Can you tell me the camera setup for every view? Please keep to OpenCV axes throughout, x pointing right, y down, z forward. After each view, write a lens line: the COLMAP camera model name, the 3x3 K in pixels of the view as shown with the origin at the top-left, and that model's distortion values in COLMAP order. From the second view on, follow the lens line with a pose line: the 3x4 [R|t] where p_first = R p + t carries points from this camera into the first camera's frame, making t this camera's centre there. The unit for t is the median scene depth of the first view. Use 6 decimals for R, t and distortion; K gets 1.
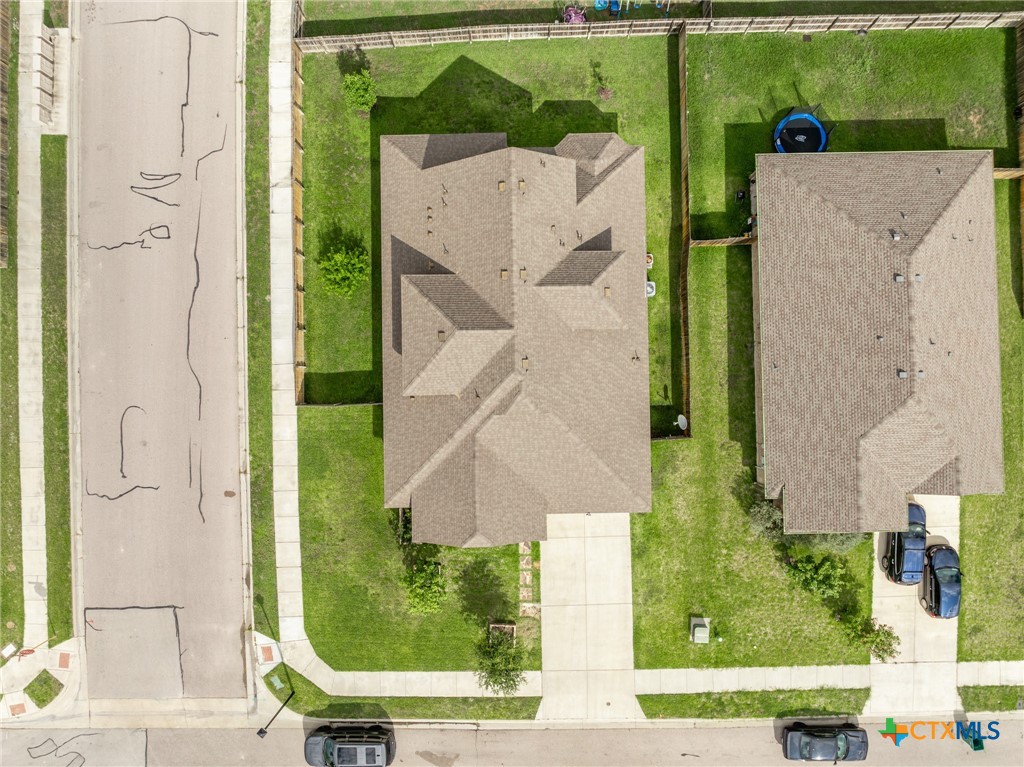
lens RADIAL K [[713.9, 0, 512.0], [0, 713.9, 383.5], [0, 0, 1]] dist [-0.031951, 0.020375]
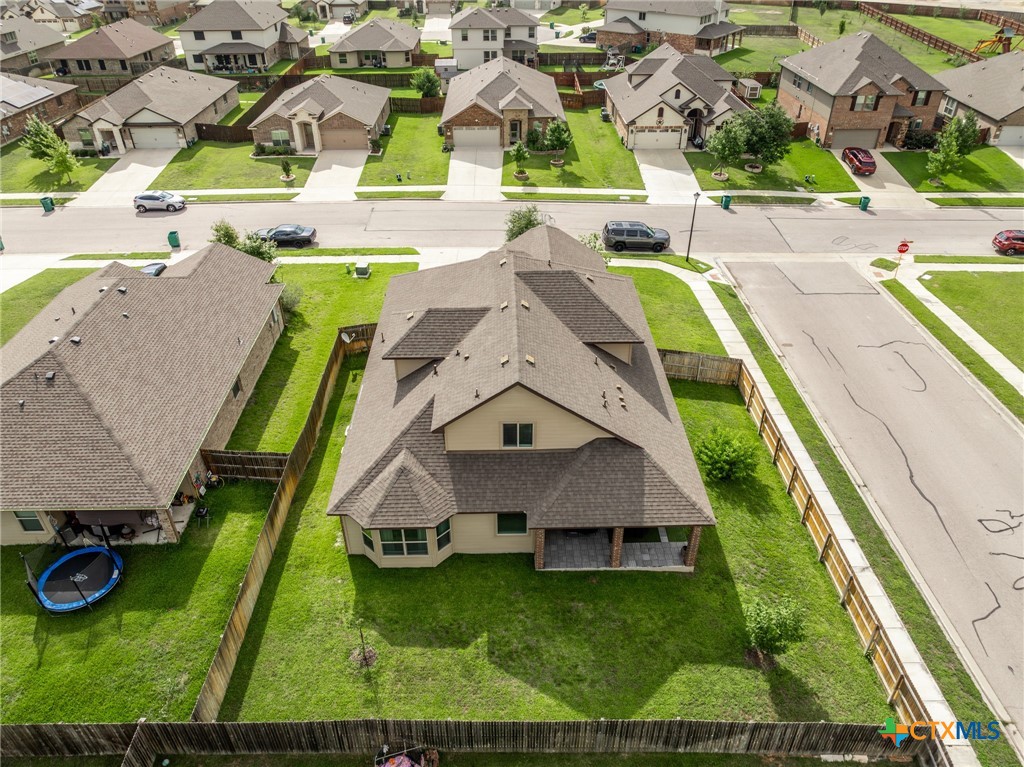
lens RADIAL K [[713.9, 0, 512.0], [0, 713.9, 383.5], [0, 0, 1]] dist [-0.031951, 0.020375]
pose [[-0.999935, 0.009914, 0.005596, 0.001825], [-0.000832, -0.553885, 0.832593, -0.765353], [0.011354, 0.832534, 0.553857, 0.477830]]
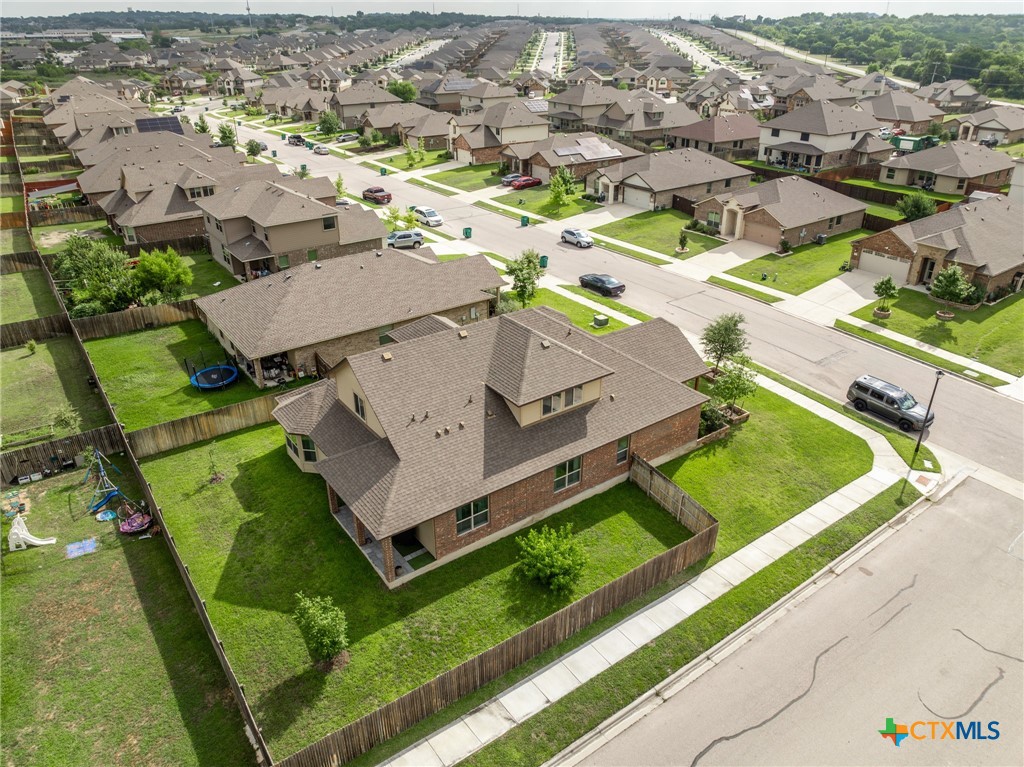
lens RADIAL K [[713.9, 0, 512.0], [0, 713.9, 383.5], [0, 0, 1]] dist [-0.031951, 0.020375]
pose [[-0.576006, -0.365695, 0.731084, -0.686272], [0.817408, -0.249135, 0.519400, -0.532139], [-0.007804, 0.896771, 0.442425, 0.485742]]
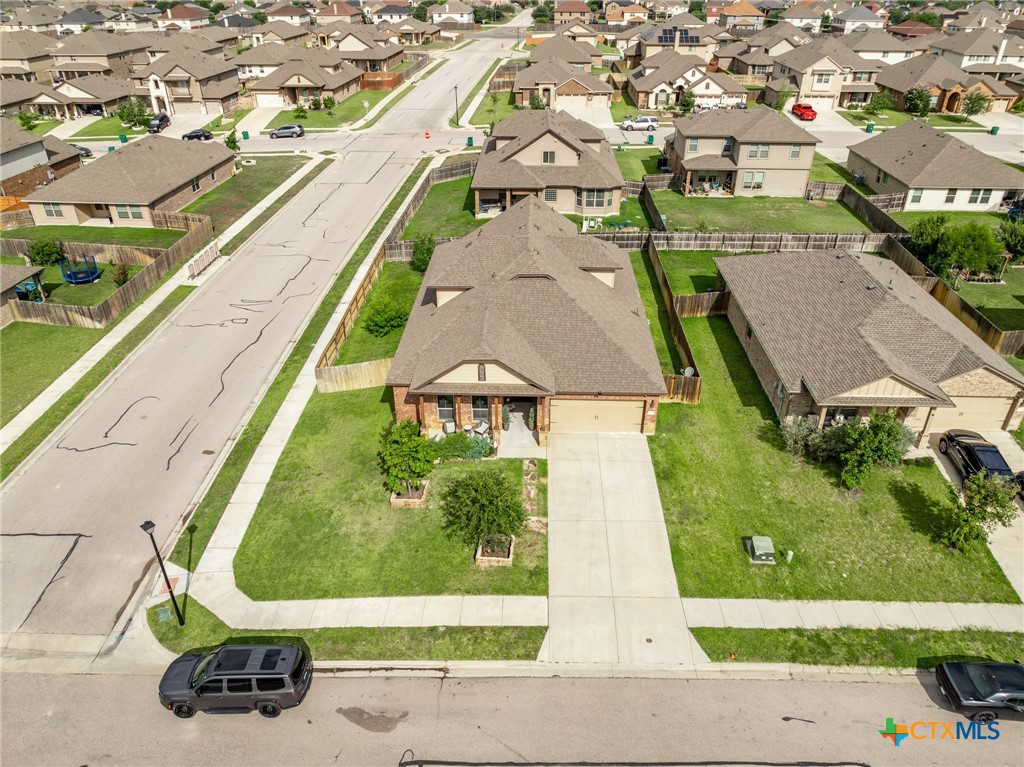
lens RADIAL K [[713.9, 0, 512.0], [0, 713.9, 383.5], [0, 0, 1]] dist [-0.031951, 0.020375]
pose [[0.998494, 0.034822, -0.042400, 0.028812], [-0.054433, 0.531763, -0.845142, 0.884307], [-0.006883, 0.846177, 0.532858, 0.448270]]
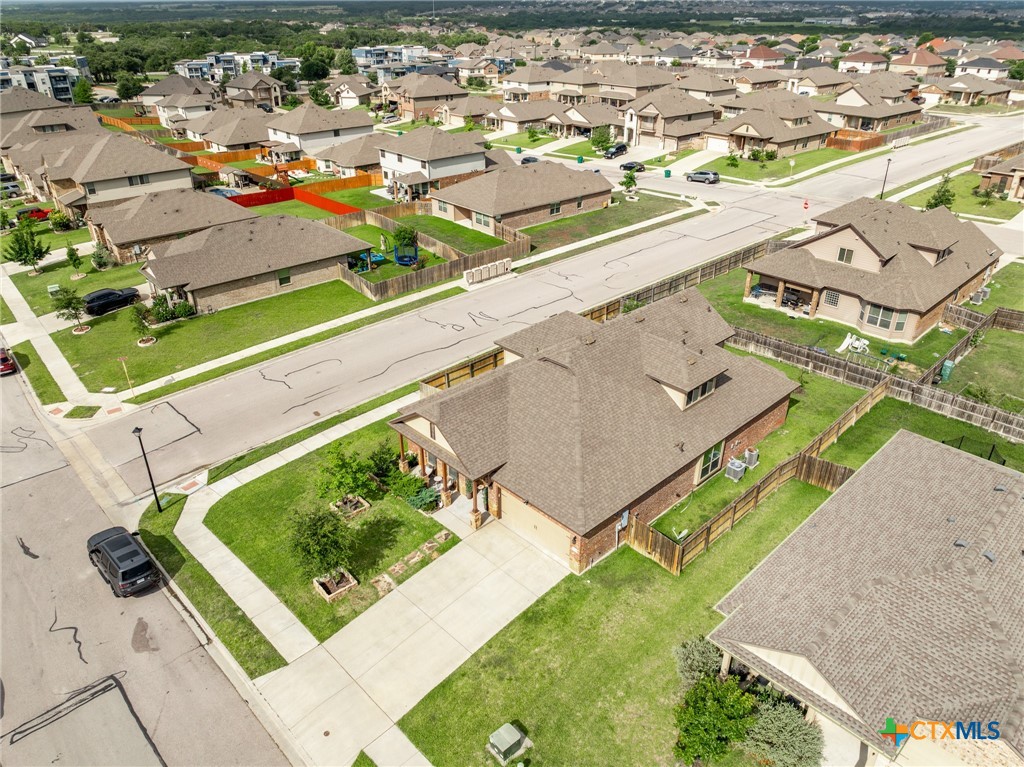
lens RADIAL K [[713.9, 0, 512.0], [0, 713.9, 383.5], [0, 0, 1]] dist [-0.031951, 0.020375]
pose [[0.676863, 0.357791, -0.643306, 0.545318], [-0.736028, 0.341984, -0.584218, 0.591860], [0.010972, 0.868926, 0.494820, 0.409189]]
